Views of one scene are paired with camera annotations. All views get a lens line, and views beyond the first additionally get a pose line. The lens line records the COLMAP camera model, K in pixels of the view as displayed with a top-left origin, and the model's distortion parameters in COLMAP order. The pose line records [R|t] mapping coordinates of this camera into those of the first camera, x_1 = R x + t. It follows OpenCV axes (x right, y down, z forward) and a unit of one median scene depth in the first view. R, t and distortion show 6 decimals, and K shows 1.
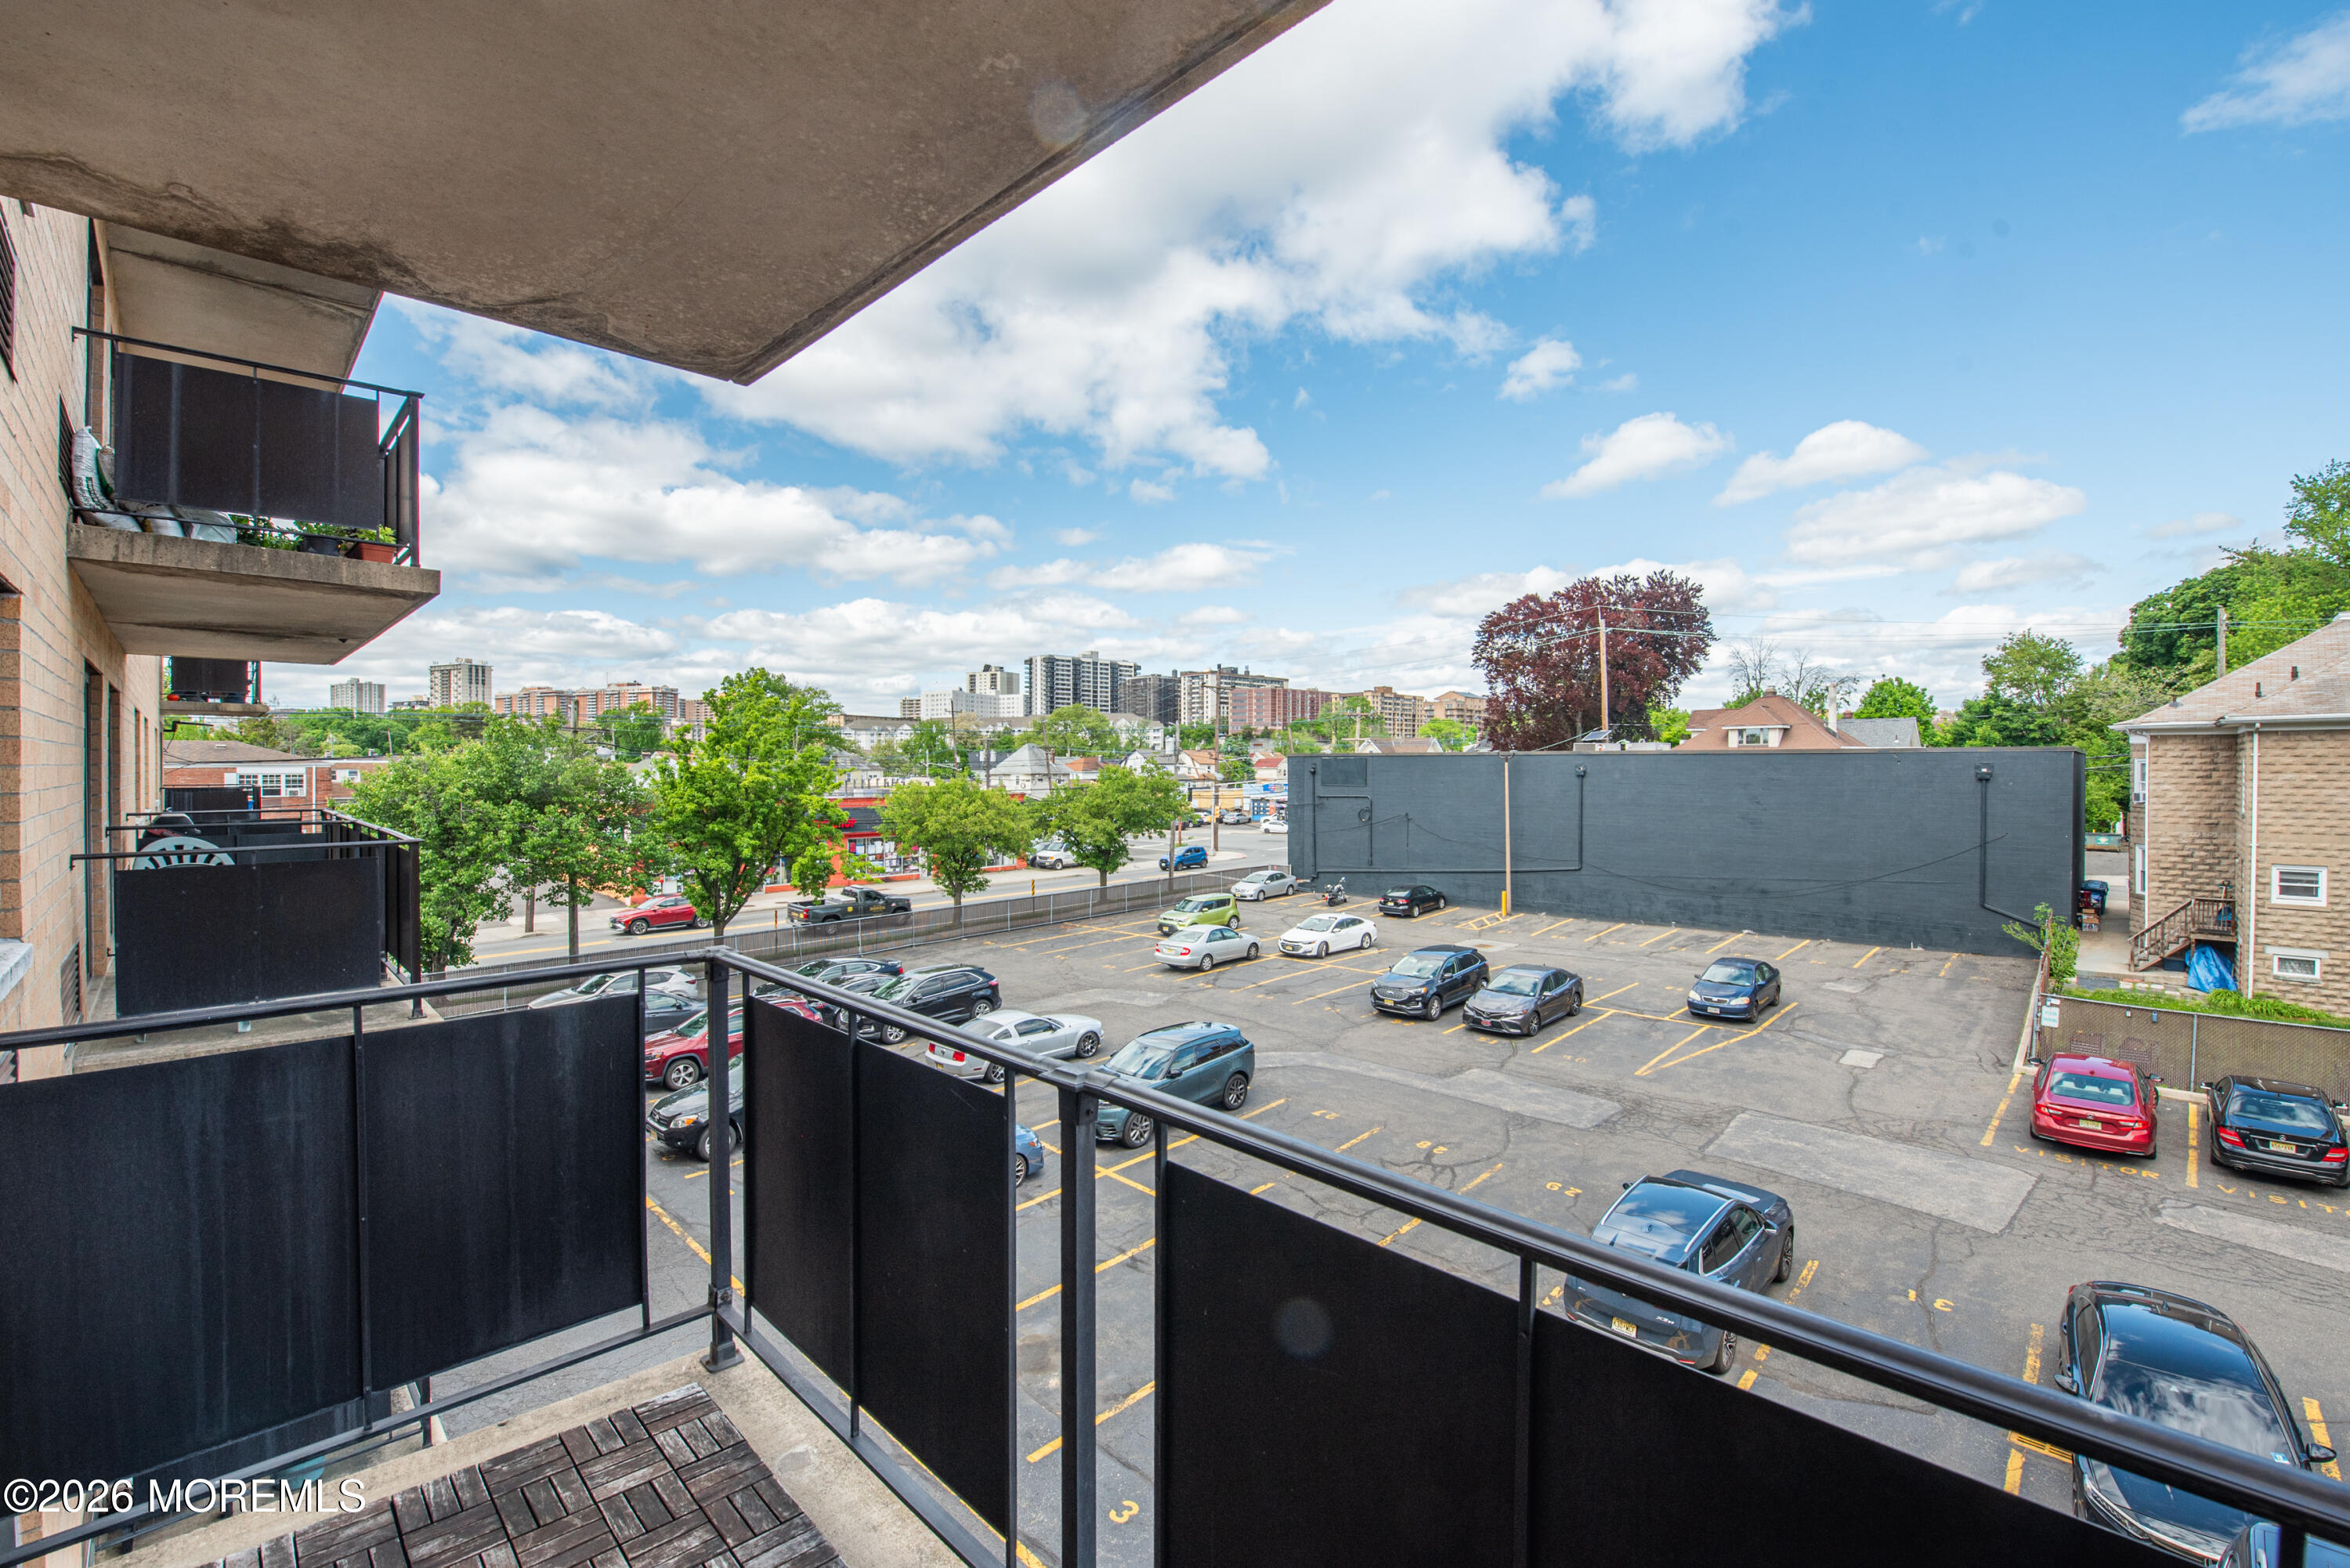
lens RADIAL K [[977.0, 0, 1177.9], [0, 977.0, 761.1], [0, 0, 1]] dist [-0.001359, -0.007411]
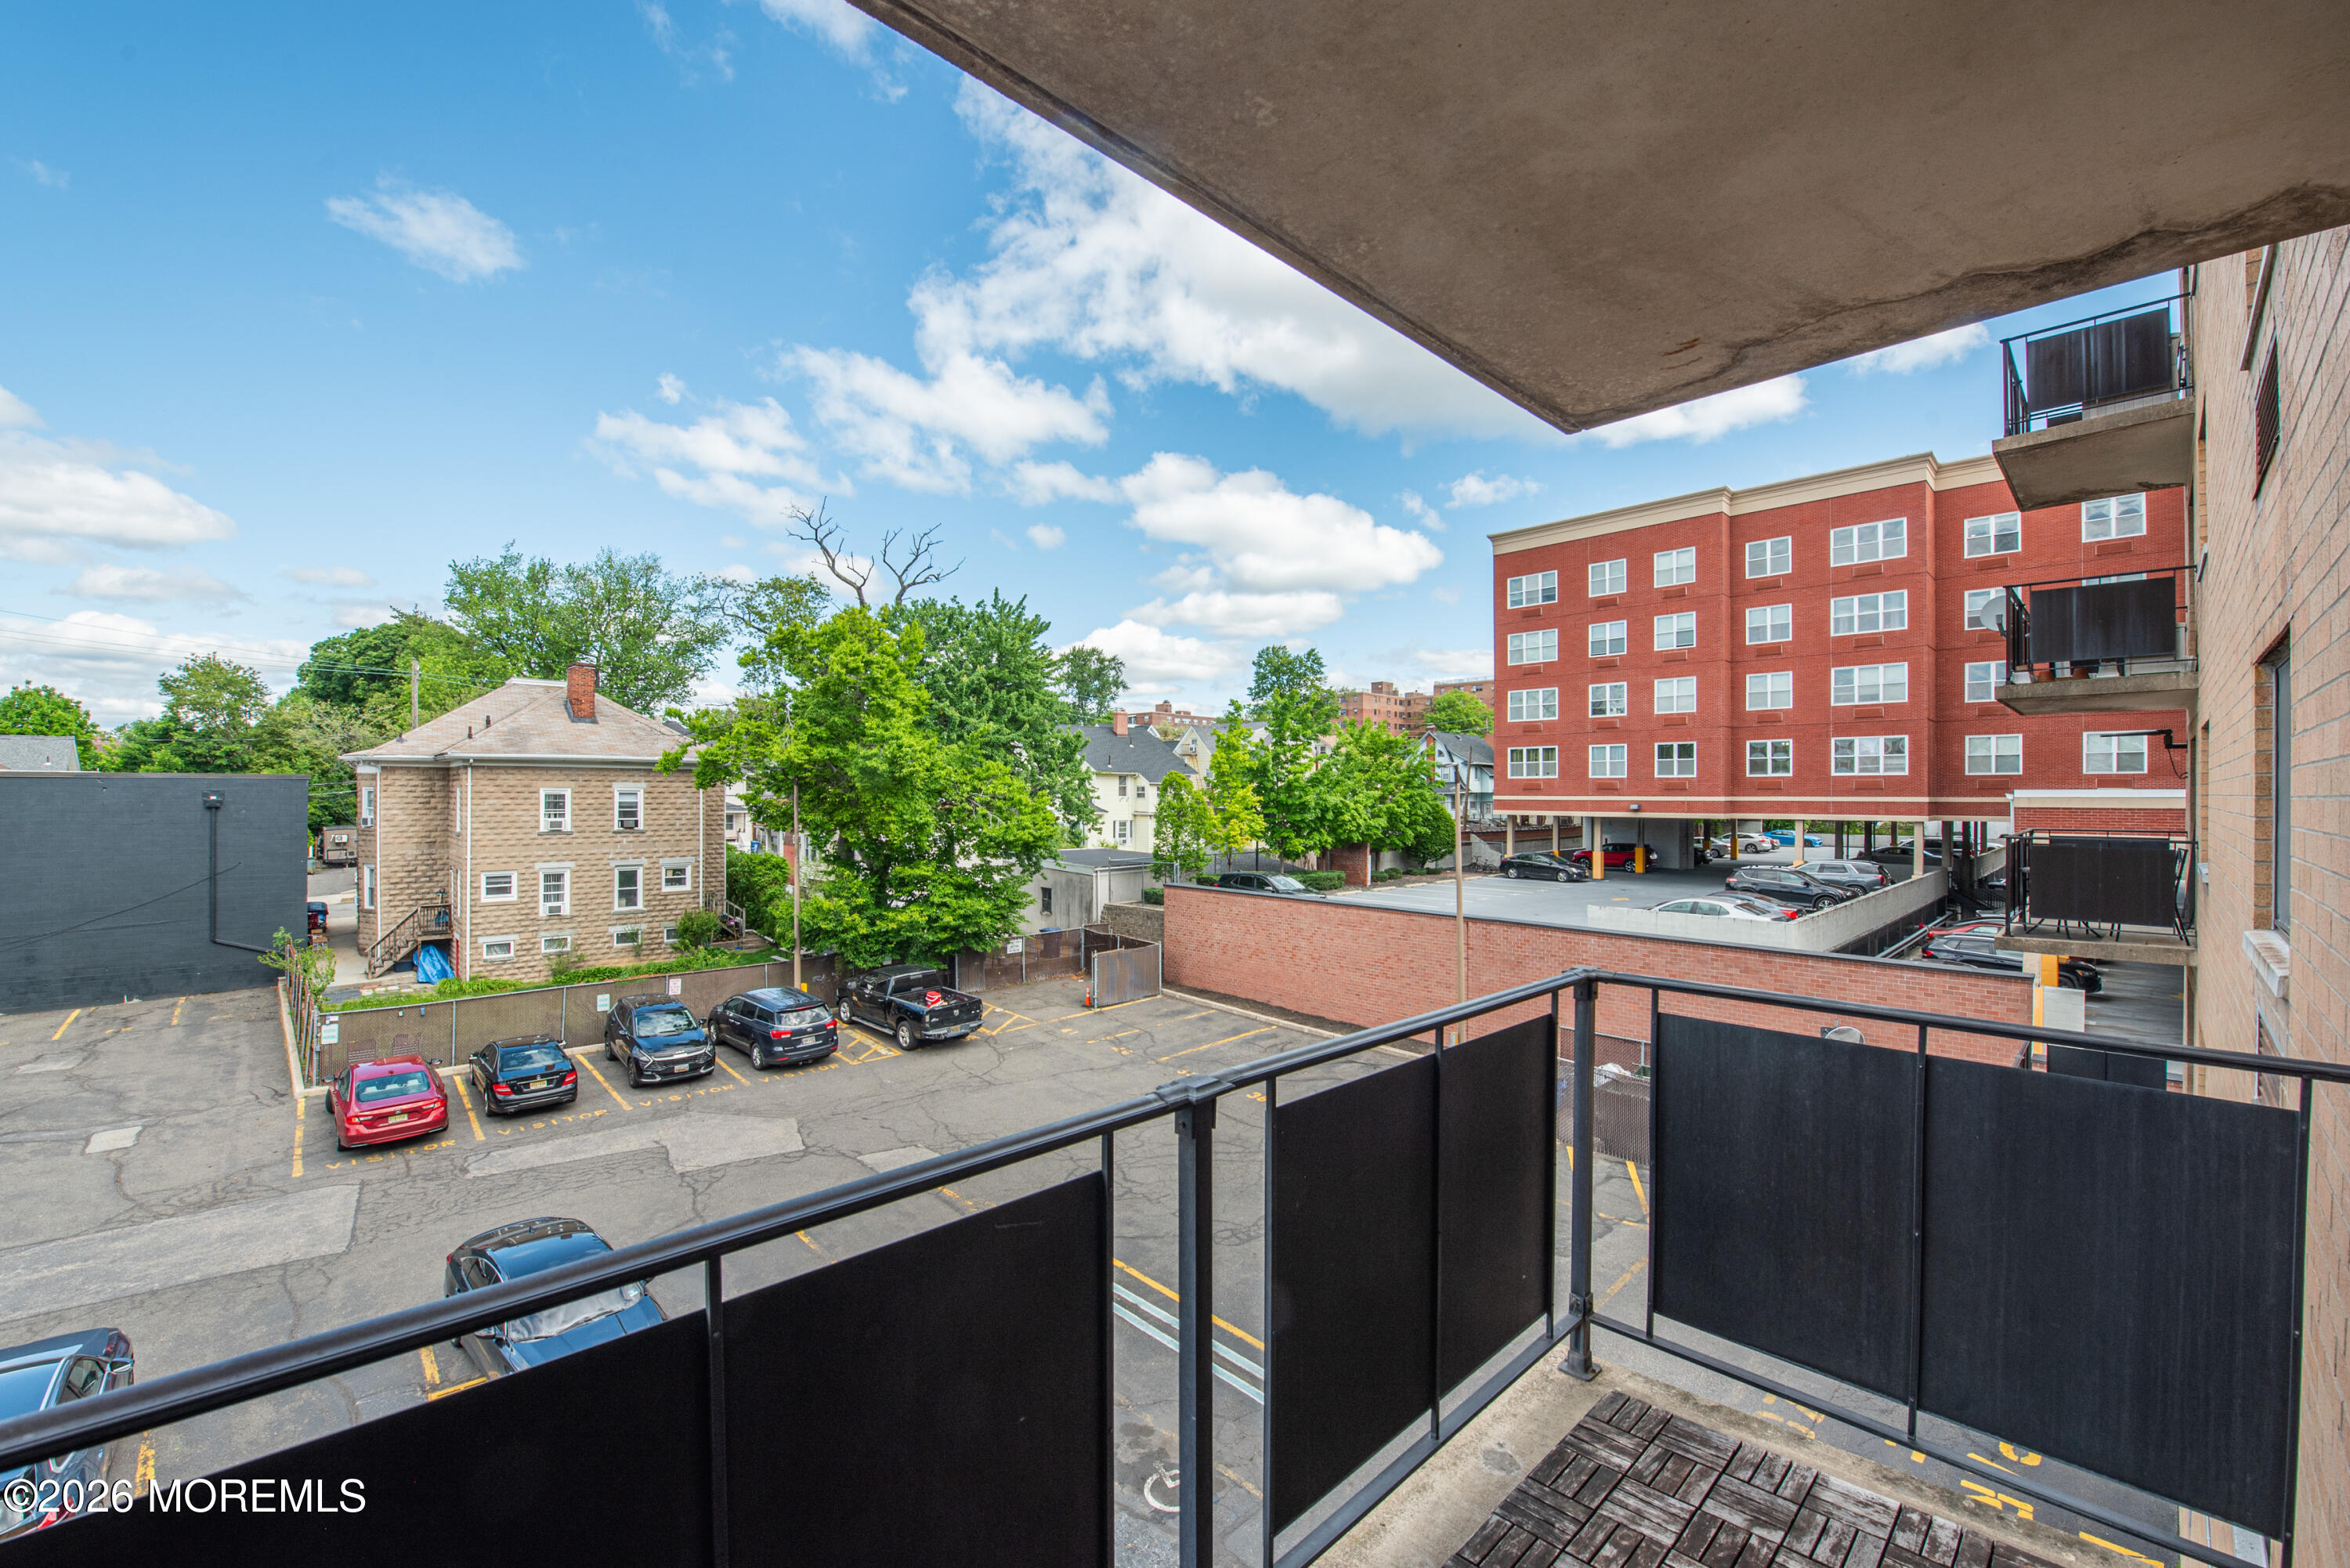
lens RADIAL K [[951.2, 0, 1175.0], [0, 951.2, 784.0], [0, 0, 1]] dist [-0.030728, 0.000088]
pose [[0.032106, 0.009494, 0.999439, -0.045583], [-0.004296, 0.999947, -0.009360, 0.000085], [-0.999475, -0.003993, 0.032145, 0.042280]]
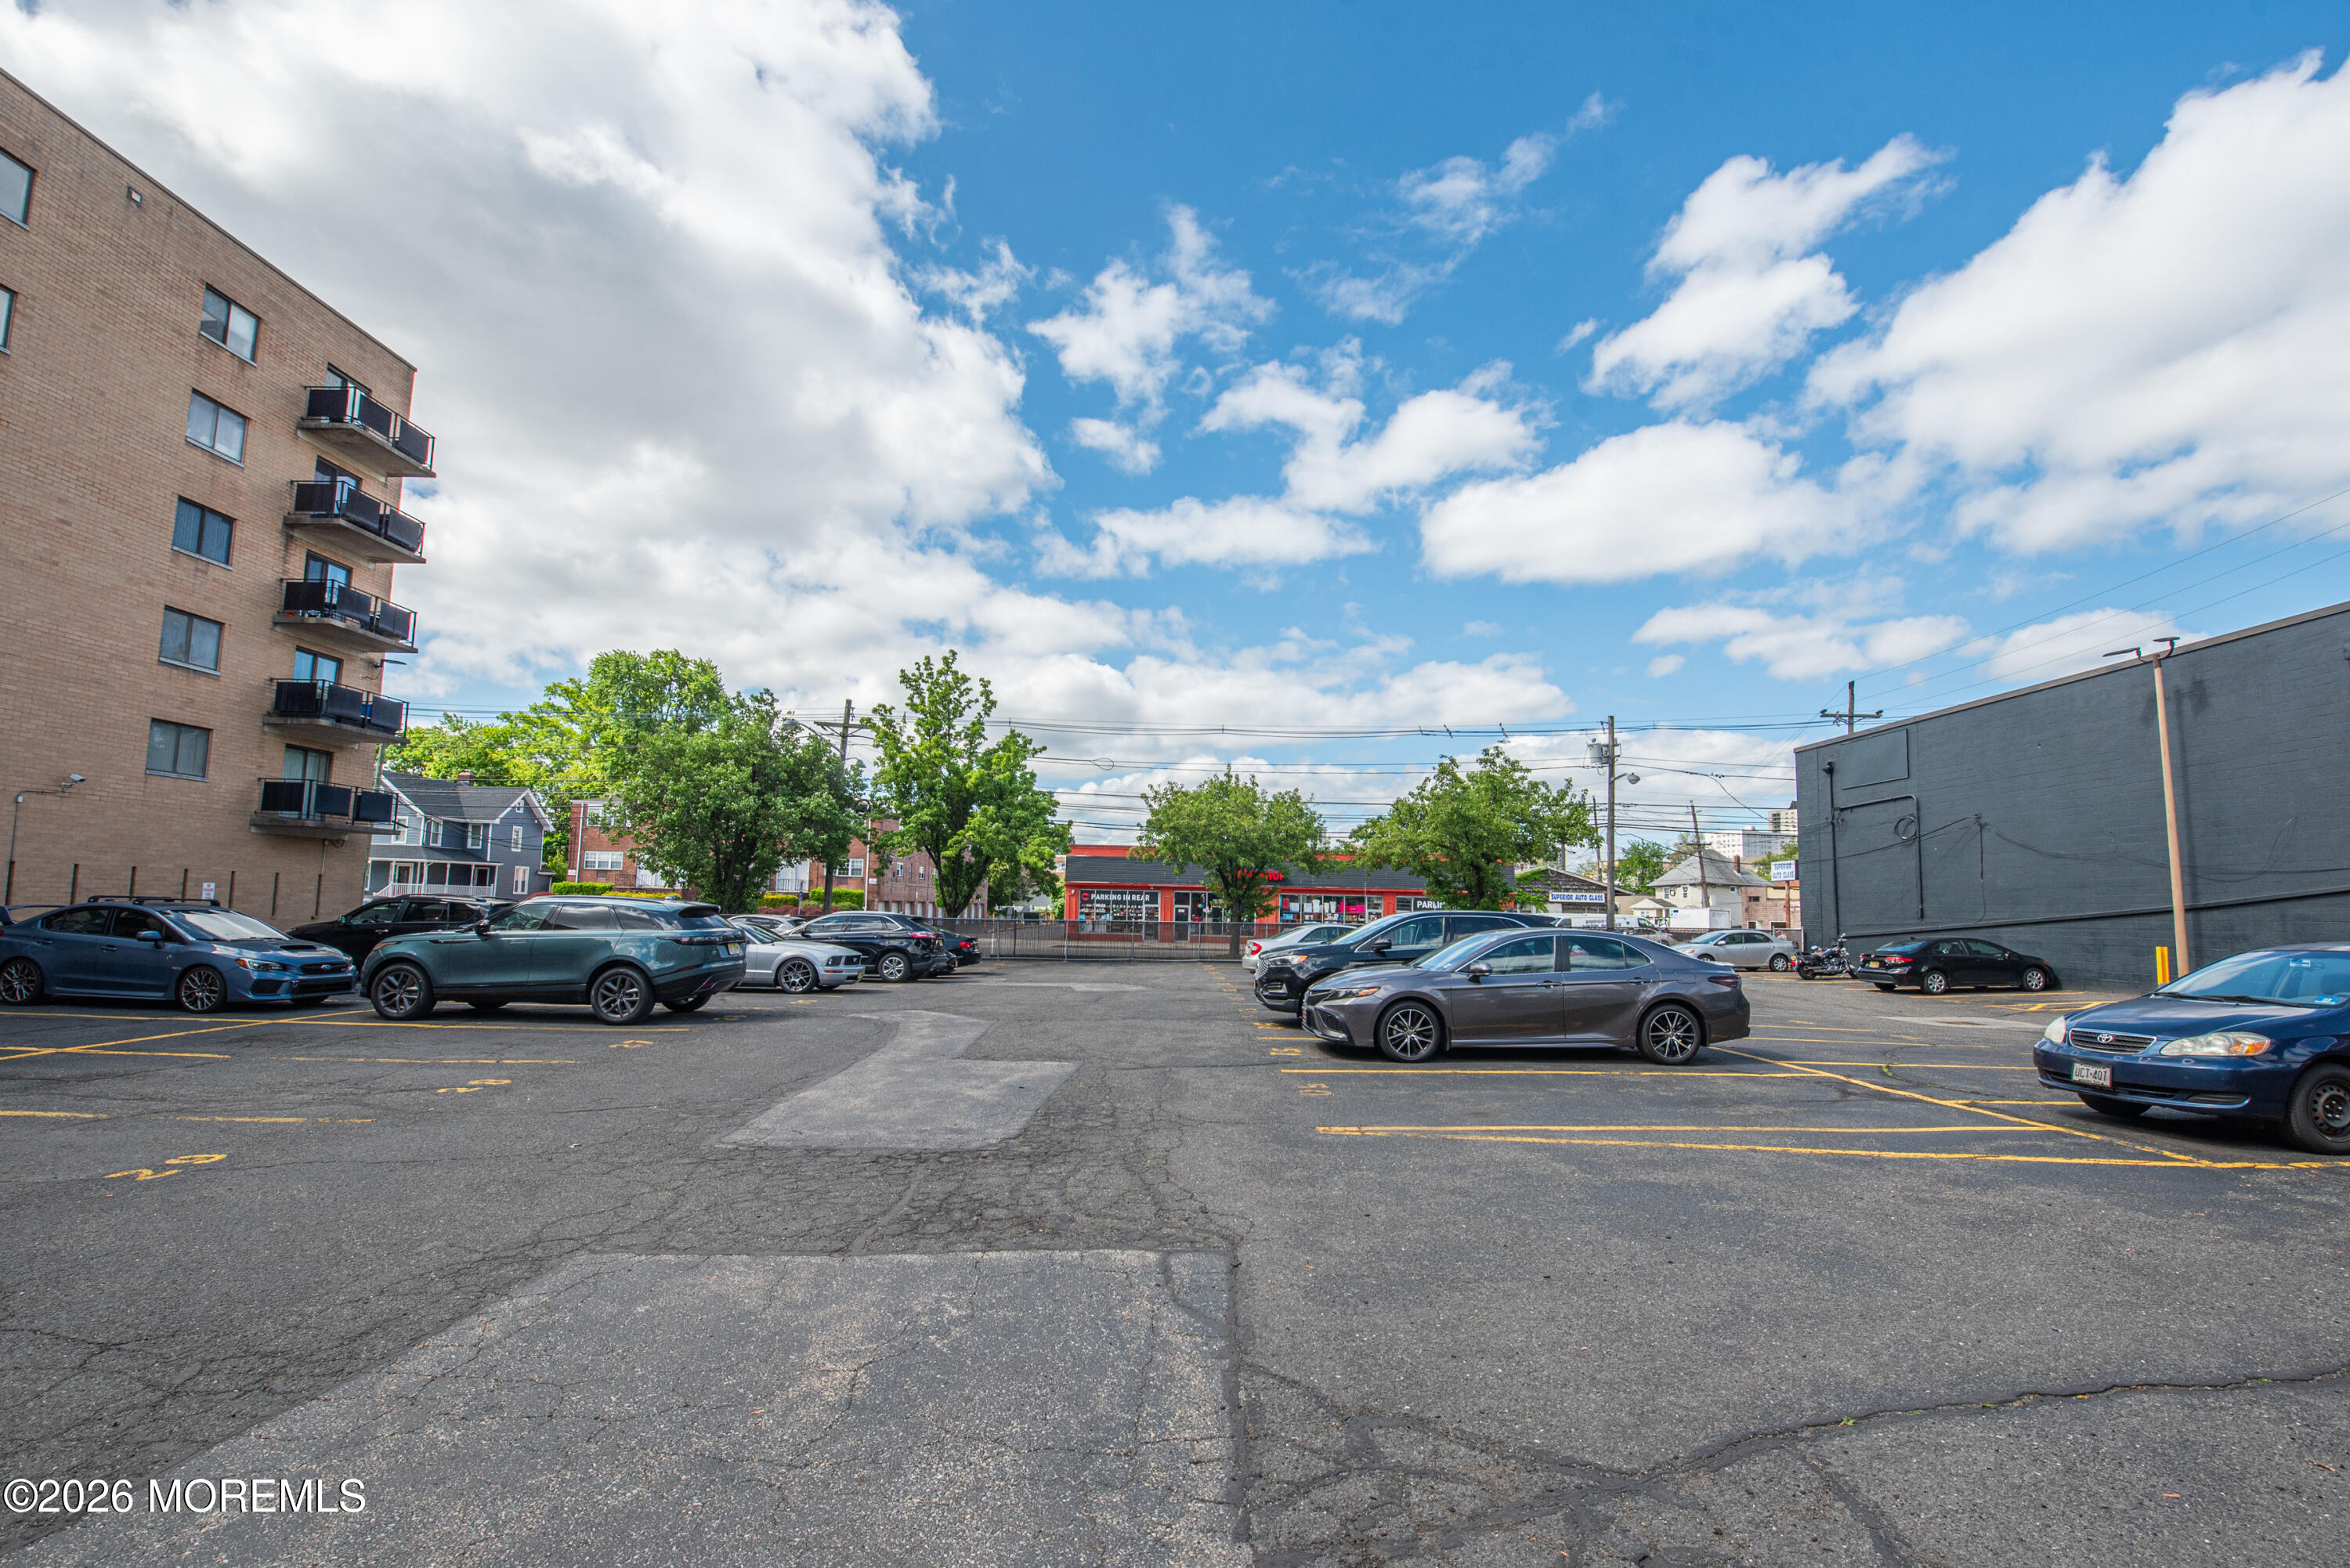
lens RADIAL K [[977.0, 0, 1177.9], [0, 977.0, 761.1], [0, 0, 1]] dist [-0.001359, -0.007411]
pose [[0.718626, -0.082400, -0.690498, 0.483402], [-0.024419, 0.989352, -0.143478, 0.185078], [0.694968, 0.119968, 0.708962, 0.544598]]
